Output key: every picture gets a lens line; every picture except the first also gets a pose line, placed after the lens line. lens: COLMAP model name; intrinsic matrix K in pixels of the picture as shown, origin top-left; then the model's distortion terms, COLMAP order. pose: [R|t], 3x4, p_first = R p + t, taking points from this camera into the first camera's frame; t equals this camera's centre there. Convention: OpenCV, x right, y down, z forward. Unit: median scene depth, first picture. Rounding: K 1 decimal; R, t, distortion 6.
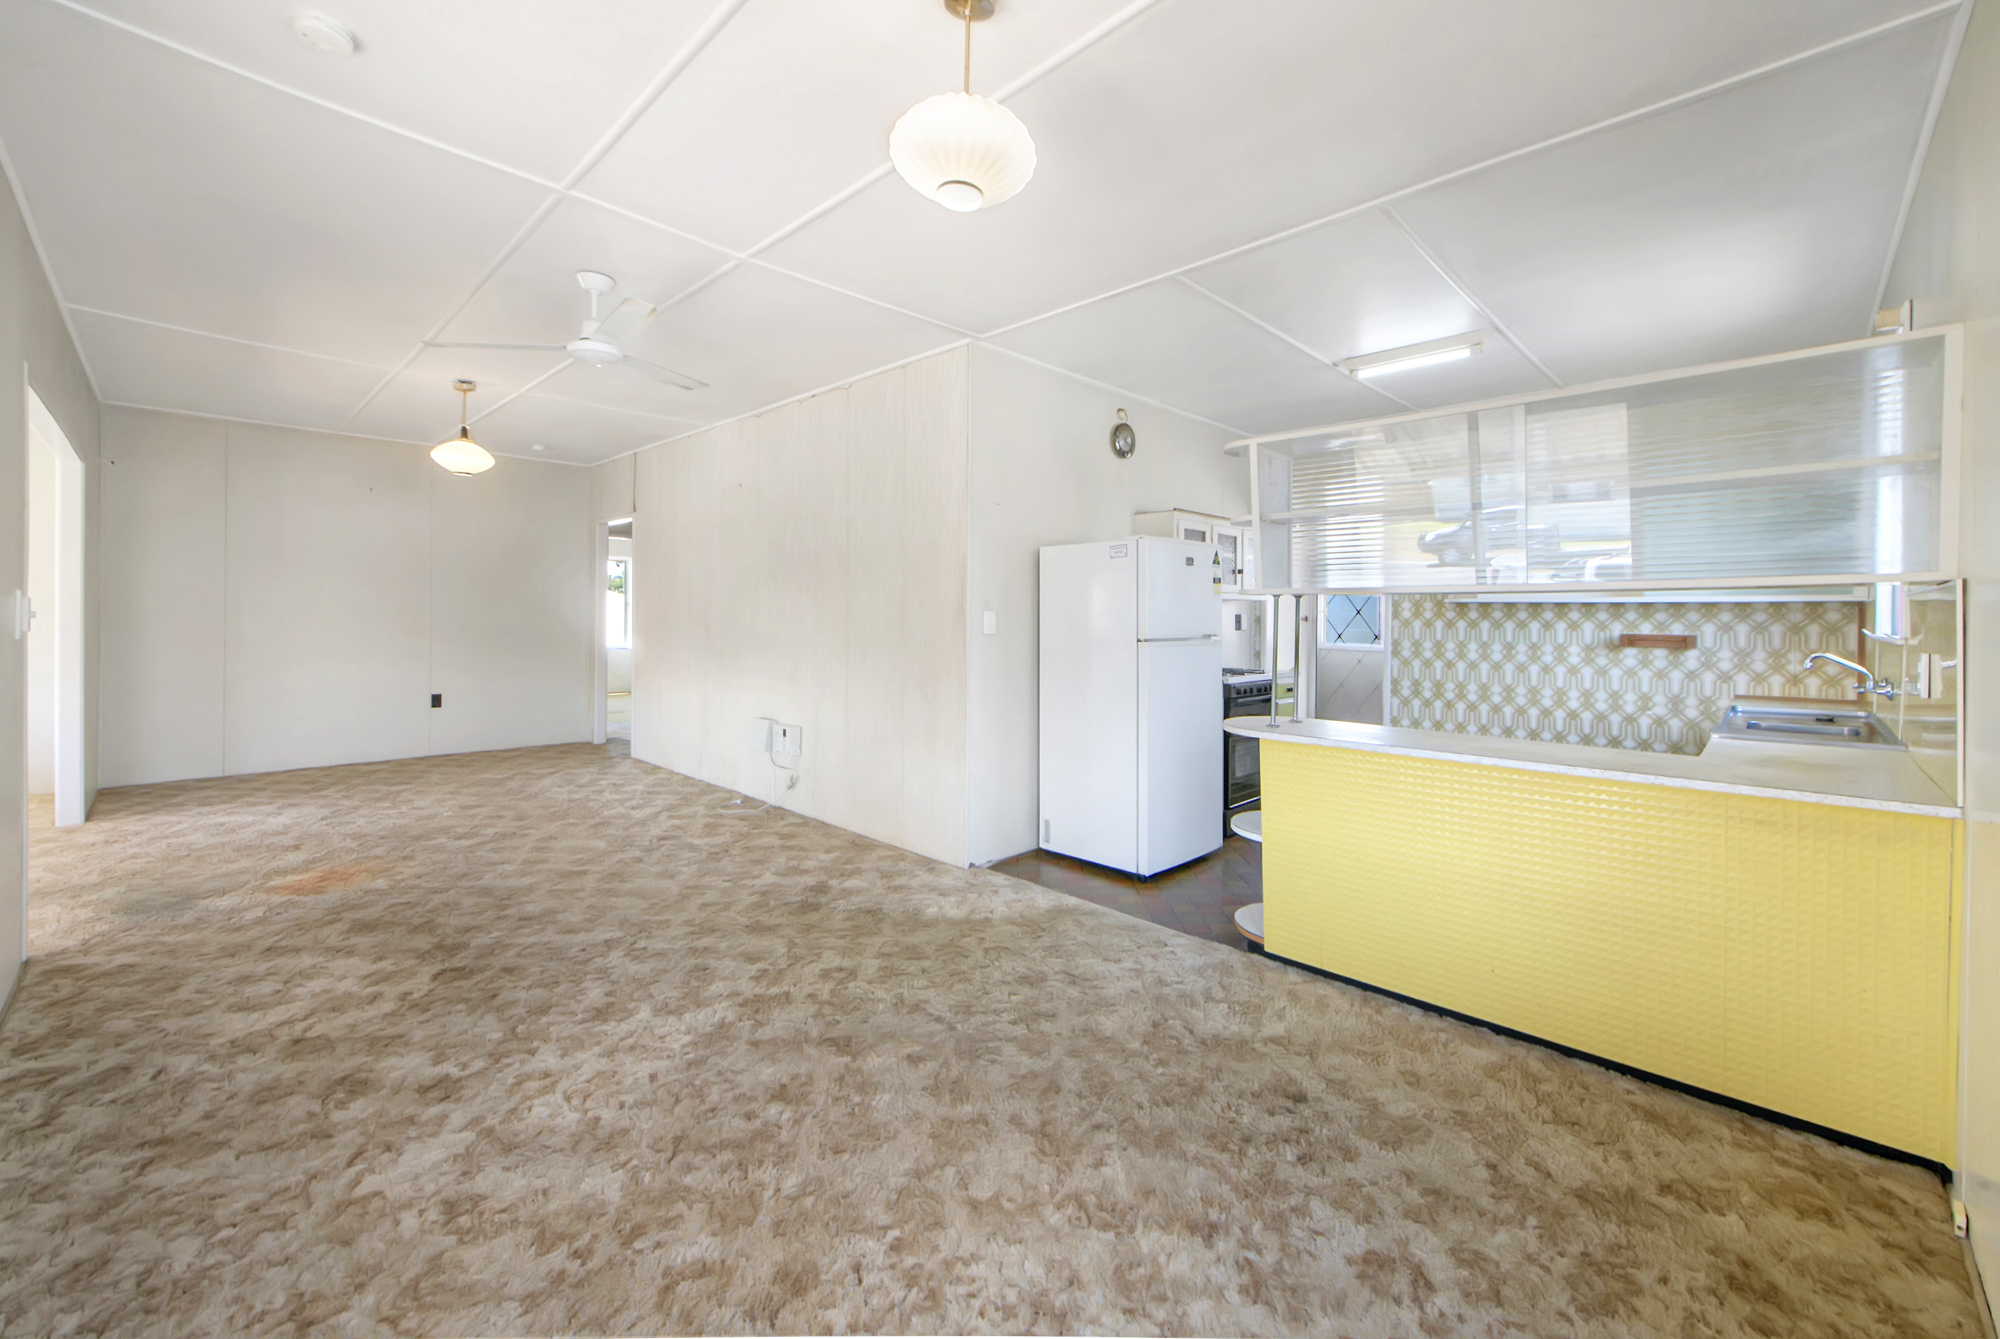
lens RADIAL K [[816.0, 0, 973.6], [0, 816.0, 630.1], [0, 0, 1]] dist [0.006517, -0.000705]
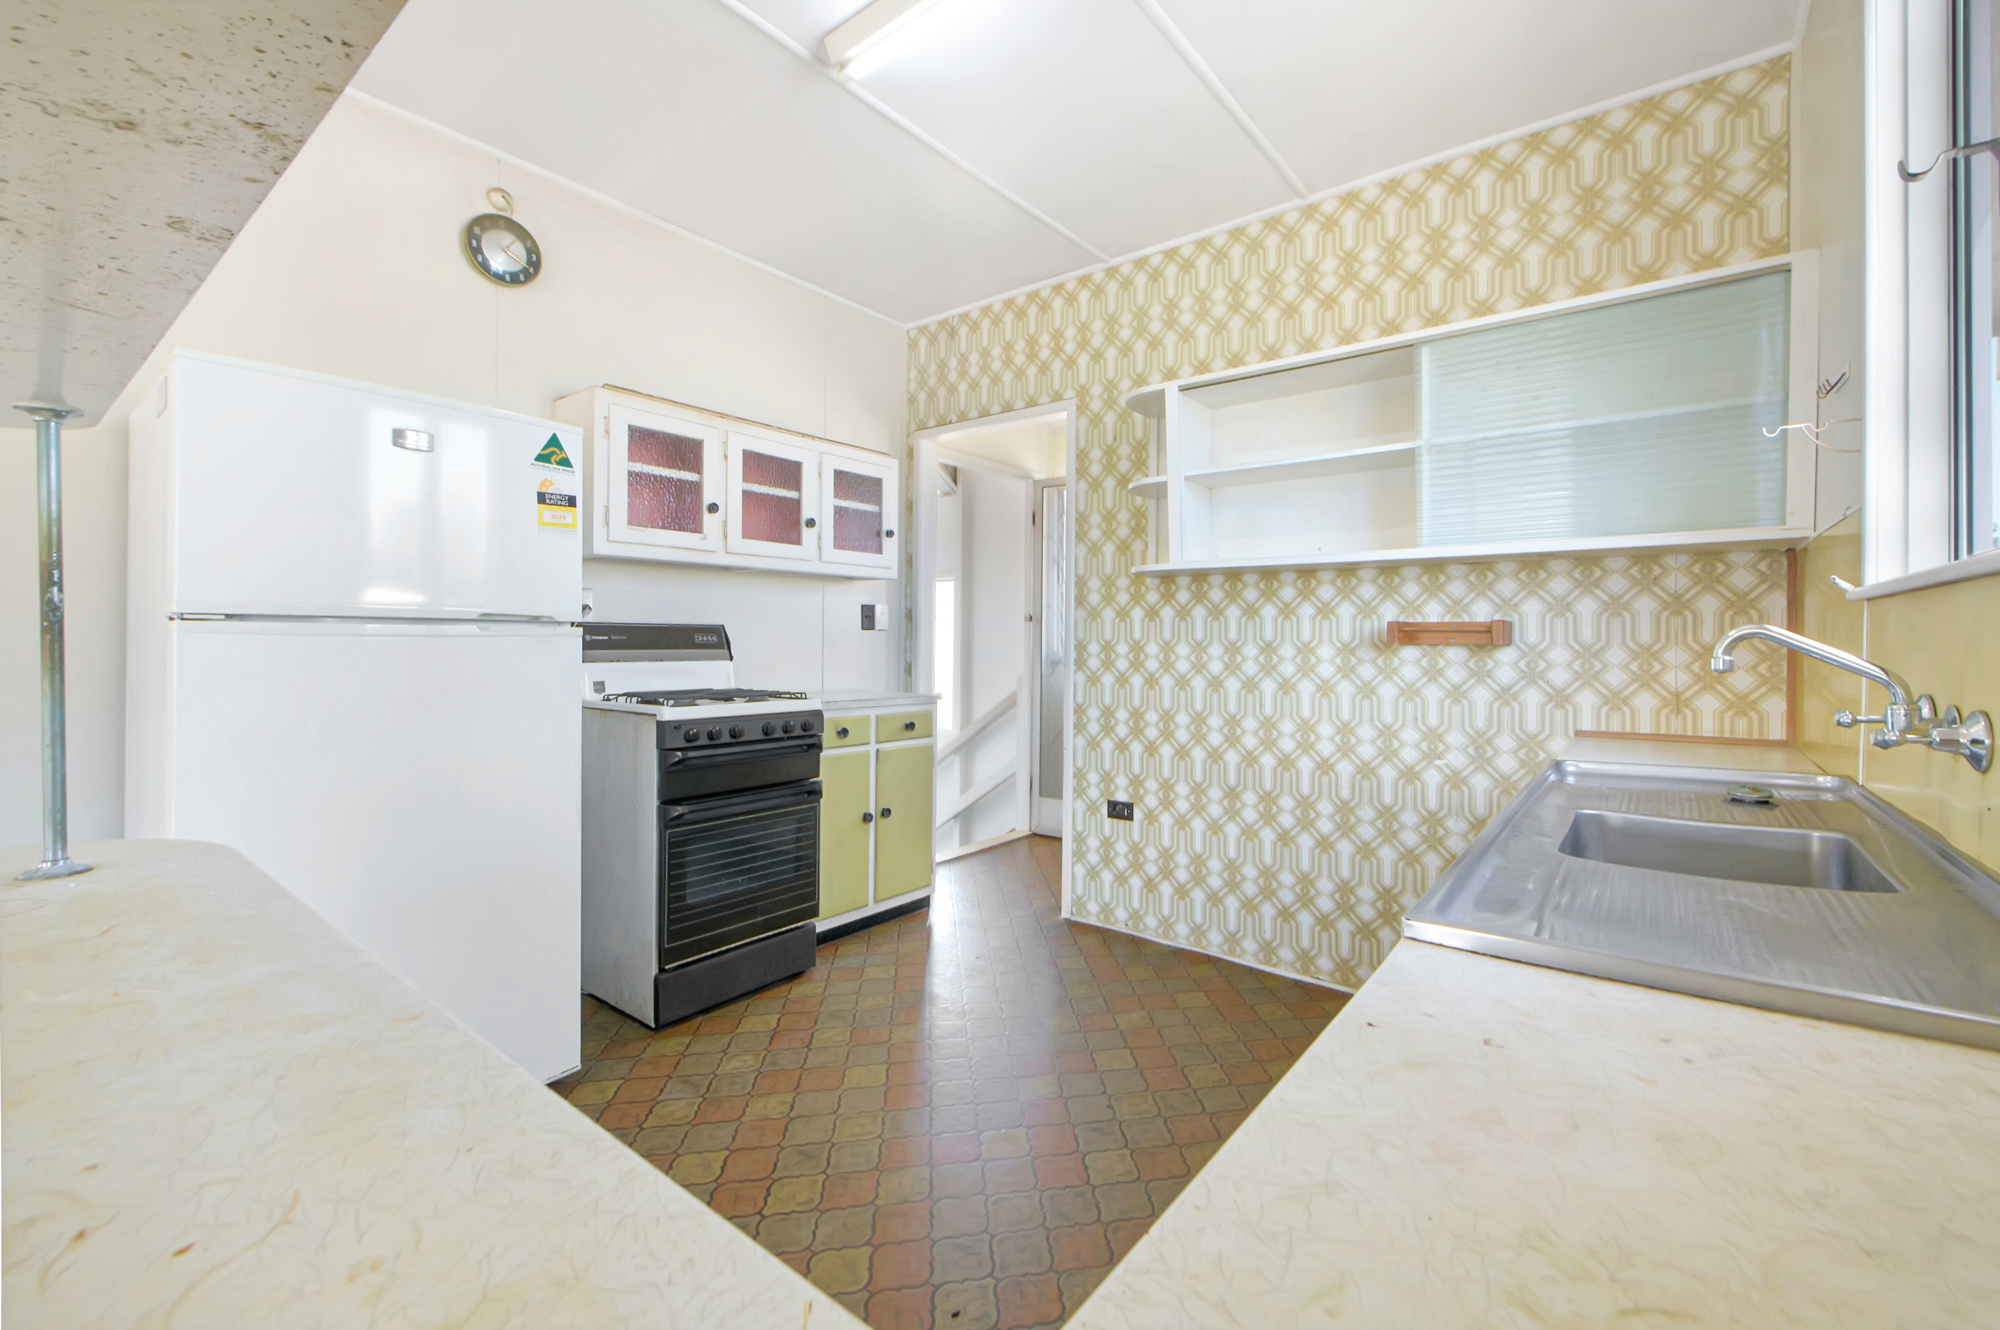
lens RADIAL K [[842.3, 0, 1001.6], [0, 842.3, 653.4], [0, 0, 1]] dist [0.013404, -0.000363]
pose [[0.993273, -0.003153, 0.115755, 0.457784], [0.003578, 0.999988, -0.003461, 0.027156], [-0.115743, 0.003852, 0.993272, 0.458719]]
